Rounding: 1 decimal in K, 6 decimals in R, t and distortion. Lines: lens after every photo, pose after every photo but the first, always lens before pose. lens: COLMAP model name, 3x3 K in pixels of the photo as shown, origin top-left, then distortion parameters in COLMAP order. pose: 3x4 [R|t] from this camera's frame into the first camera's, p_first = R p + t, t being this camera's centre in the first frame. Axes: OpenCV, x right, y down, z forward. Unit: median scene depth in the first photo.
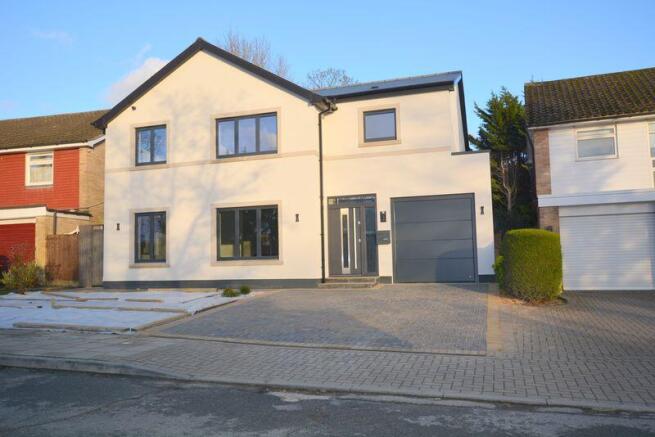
lens RADIAL K [[555.7, 0, 327.5], [0, 555.7, 218.5], [0, 0, 1]] dist [0.001792, -0.000434]
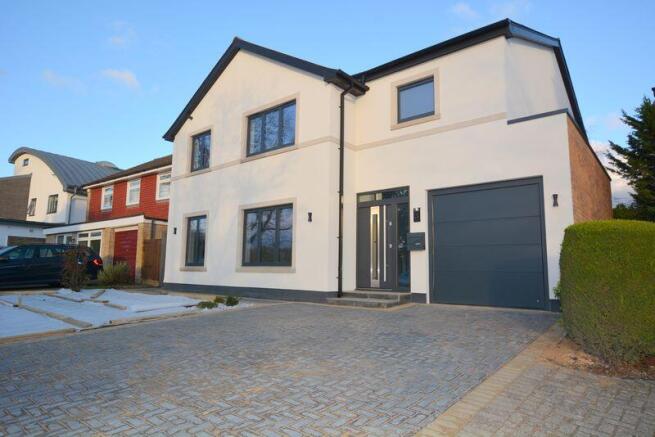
lens RADIAL K [[419.0, 0, 327.5], [0, 419.0, 218.5], [0, 0, 1]] dist [-0.002403, 0.000689]
pose [[0.919483, -0.013891, -0.392885, 0.210176], [-0.005596, 0.998812, -0.048412, 0.029915], [0.393091, 0.046713, 0.918312, 0.411536]]
